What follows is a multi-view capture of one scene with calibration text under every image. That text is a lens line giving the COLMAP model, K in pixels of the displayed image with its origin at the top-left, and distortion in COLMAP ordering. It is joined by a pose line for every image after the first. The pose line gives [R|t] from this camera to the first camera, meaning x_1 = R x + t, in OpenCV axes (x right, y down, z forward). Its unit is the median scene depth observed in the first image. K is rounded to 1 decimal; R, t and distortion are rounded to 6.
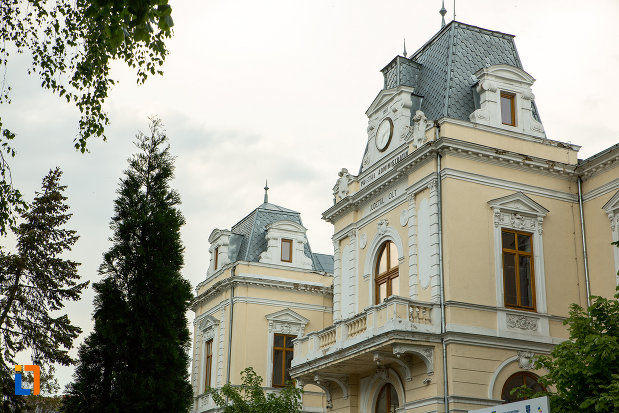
lens RADIAL K [[1039.0, 0, 309.5], [0, 1039.0, 206.5], [0, 0, 1]] dist [0.013506, 0.006152]
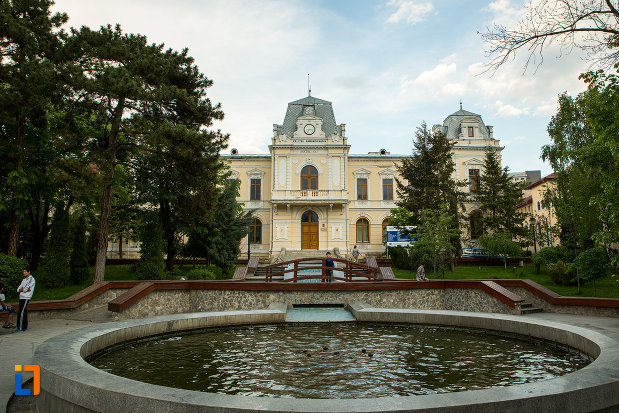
lens RADIAL K [[443.9, 0, 309.5], [0, 443.9, 206.5], [0, 0, 1]] dist [-0.076892, -0.000670]
pose [[0.388975, 0.120121, 0.913383, -1.117625], [-0.276489, 0.960978, -0.008634, 0.162999], [-0.878779, -0.249182, 0.407009, 0.432696]]
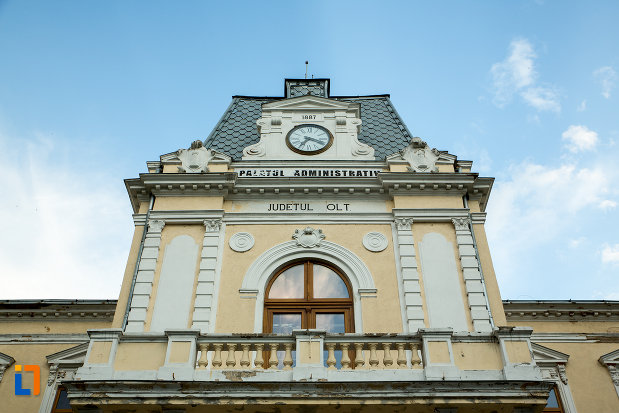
lens RADIAL K [[672.3, 0, 309.5], [0, 672.3, 206.5], [0, 0, 1]] dist [0.045427, 0.000801]
pose [[0.395656, 0.604900, 0.691052, -0.237004], [-0.276061, 0.795987, -0.538697, 0.234480], [-0.875926, 0.022366, 0.481926, 0.797085]]
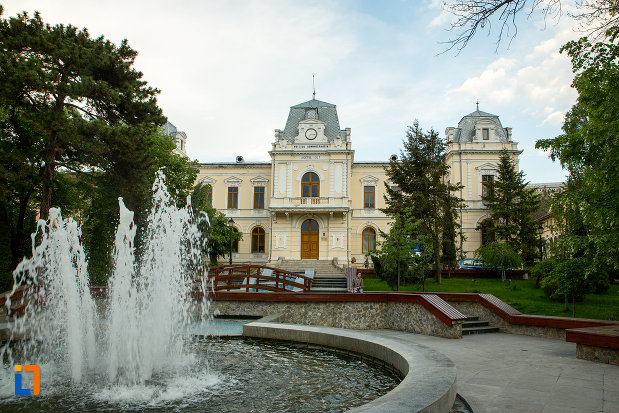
lens RADIAL K [[442.7, 0, 306.0], [0, 442.7, 242.8], [0, 0, 1]] dist [-0.051760, 0.003148]
pose [[0.466883, 0.071088, 0.881457, -1.031729], [-0.277278, 0.958267, 0.069584, 0.143837], [-0.839724, -0.276896, 0.467110, 0.365829]]
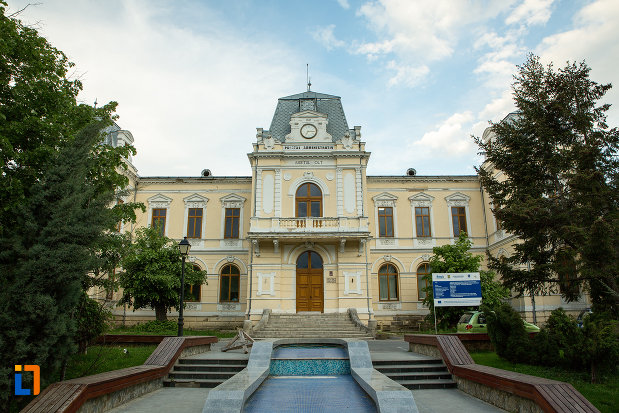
lens RADIAL K [[443.9, 0, 309.5], [0, 443.9, 206.5], [0, 0, 1]] dist [-0.076892, -0.000670]
pose [[0.398766, 0.233502, 0.886827, -0.693199], [-0.271552, 0.953737, -0.129015, 0.191850], [-0.875925, -0.189373, 0.443726, 0.601513]]
